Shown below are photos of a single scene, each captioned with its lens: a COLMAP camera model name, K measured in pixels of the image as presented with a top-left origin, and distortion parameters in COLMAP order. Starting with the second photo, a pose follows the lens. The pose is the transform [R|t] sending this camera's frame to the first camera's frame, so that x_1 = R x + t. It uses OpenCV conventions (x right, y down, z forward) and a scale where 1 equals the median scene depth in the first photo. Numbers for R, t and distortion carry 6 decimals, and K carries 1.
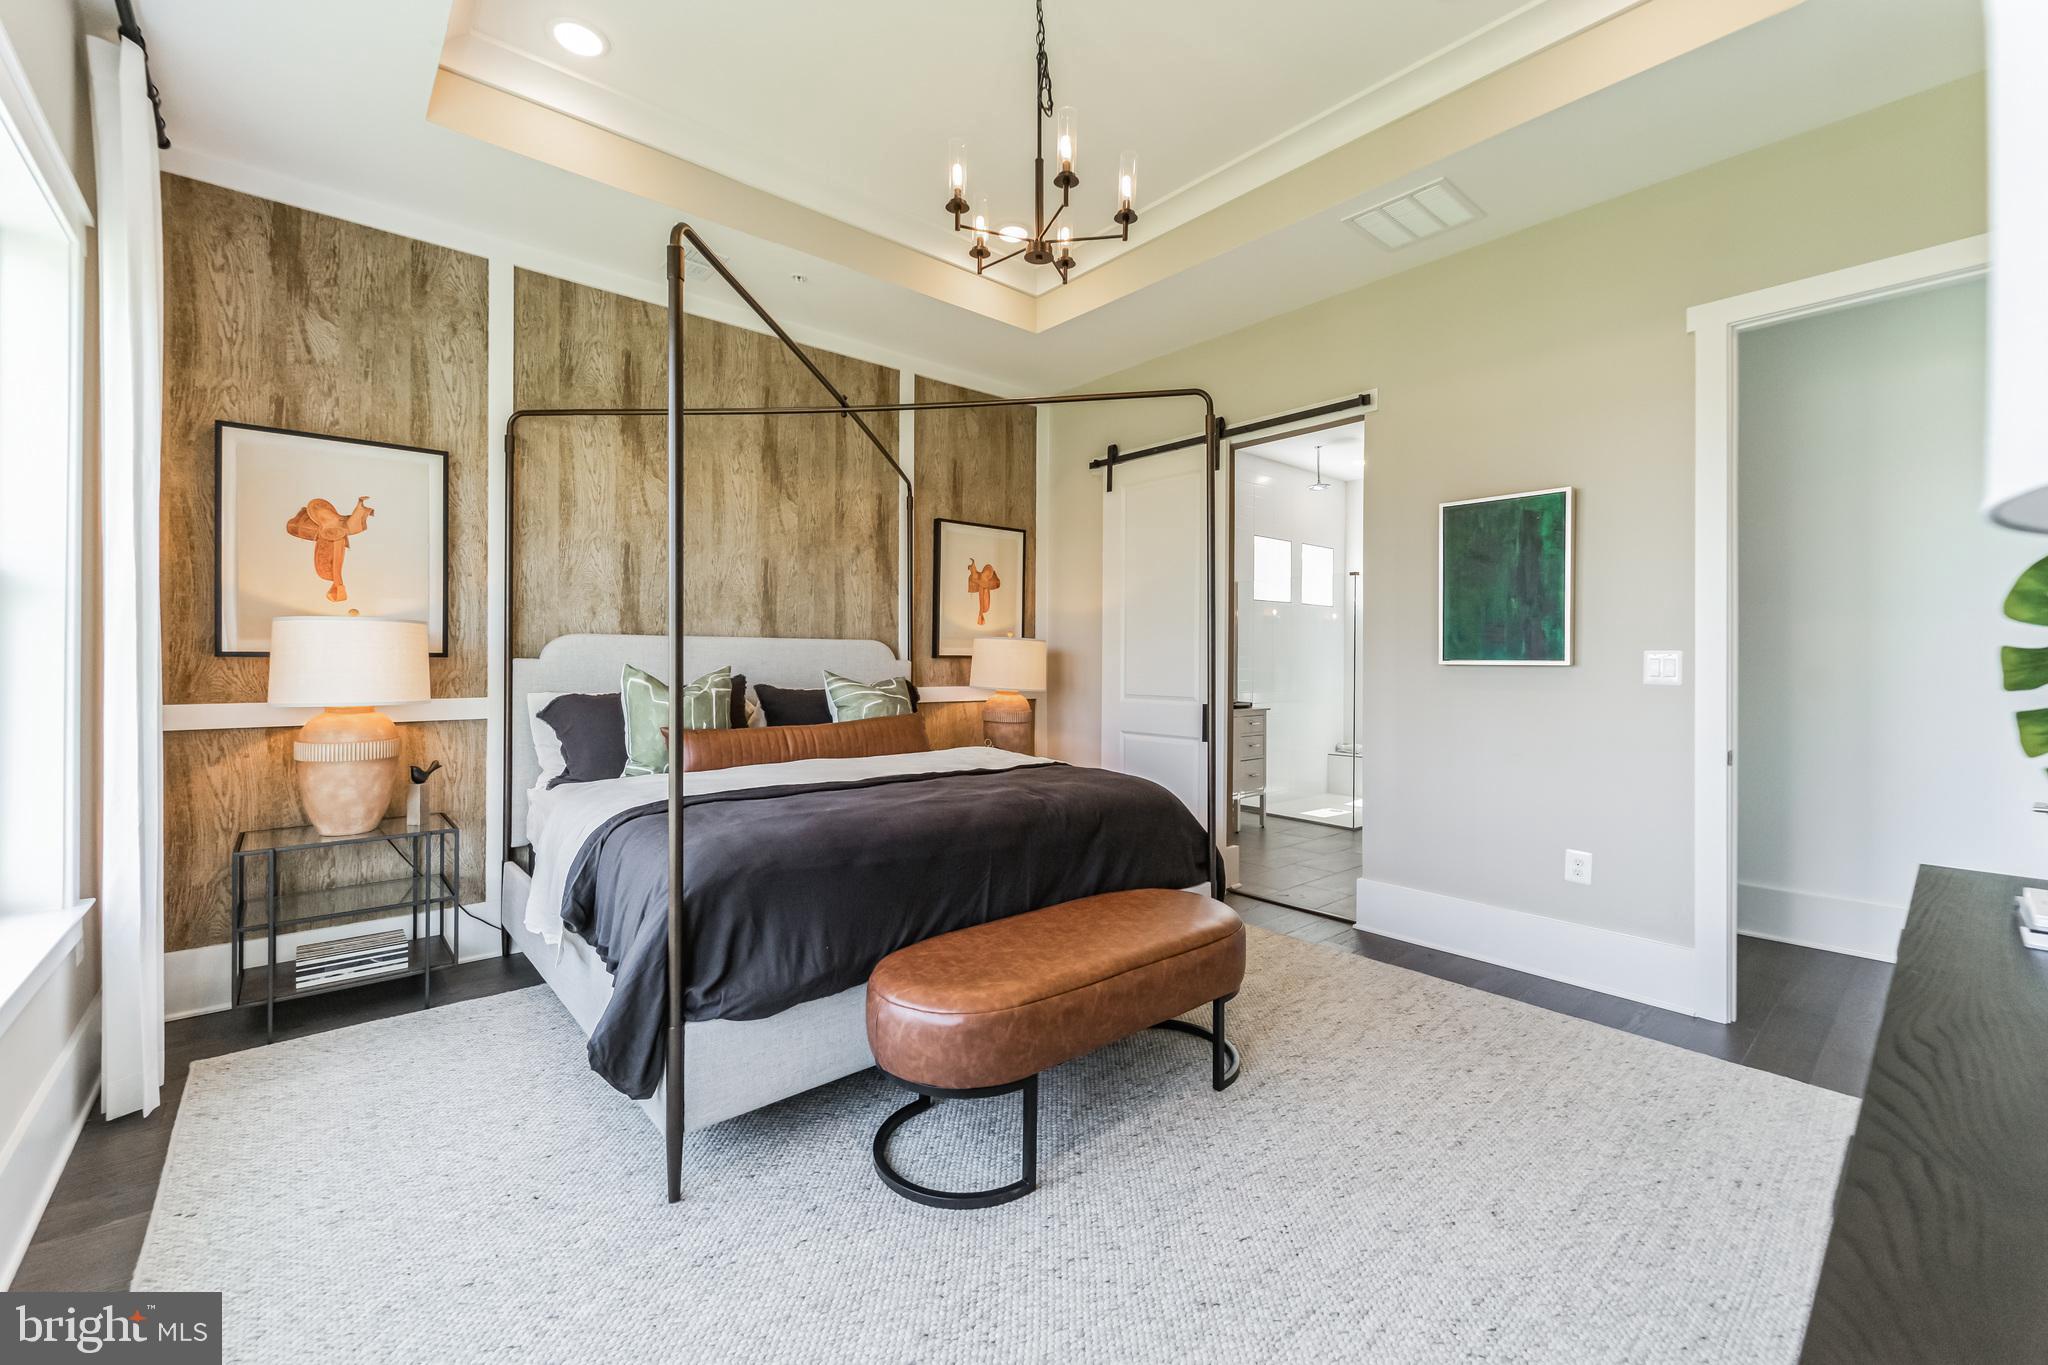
lens RADIAL K [[833.1, 0, 1027.4], [0, 833.1, 686.9], [0, 0, 1]] dist [0.001582, 0.000192]
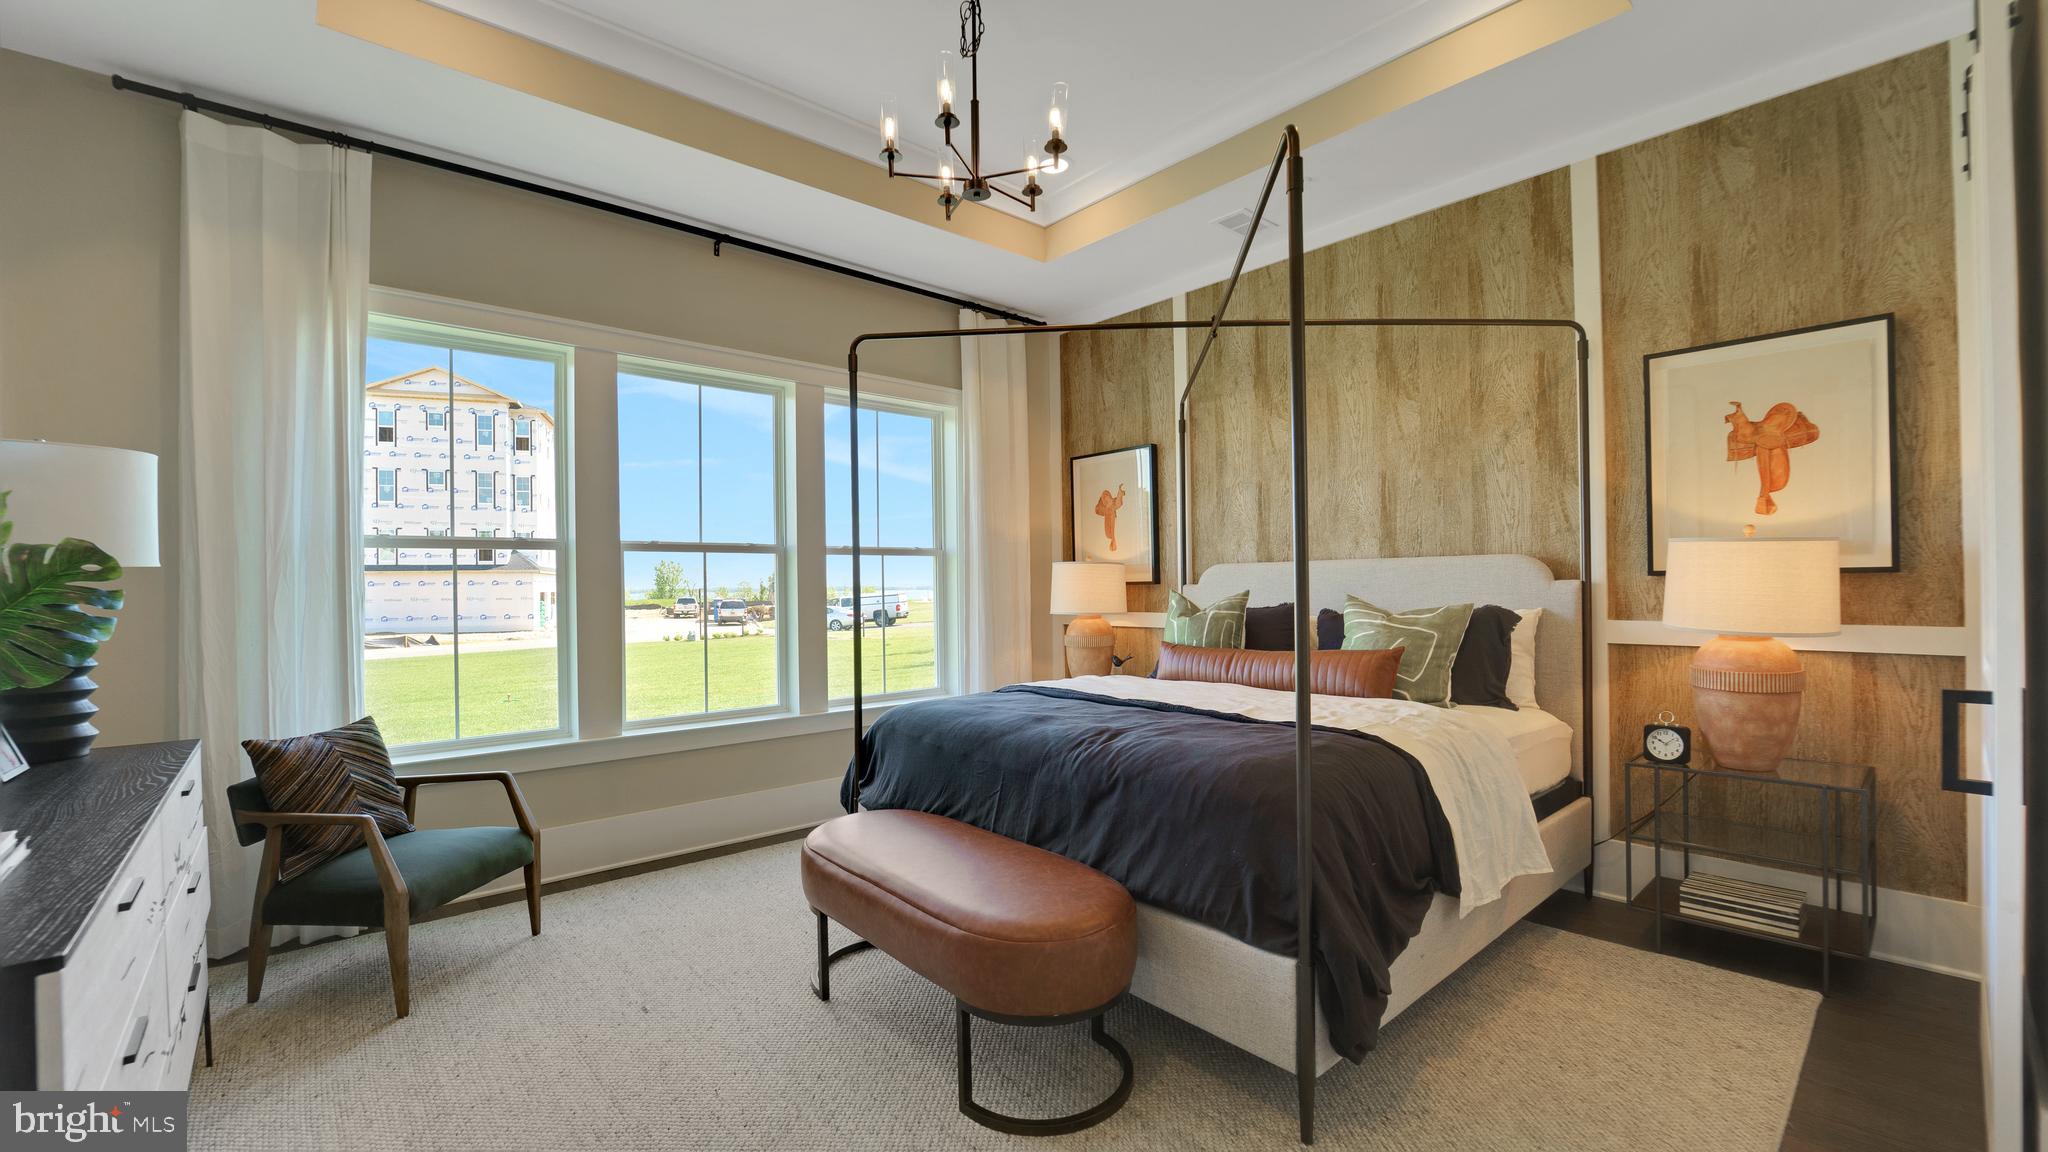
lens RADIAL K [[836.9, 0, 1029.0], [0, 836.9, 578.3], [0, 0, 1]] dist [-0.002075, -0.000278]
pose [[0.025552, -0.024557, -0.999372, 0.571810], [-0.029896, 0.999232, -0.025318, -0.004048], [0.999226, 0.030524, 0.024799, 0.587519]]
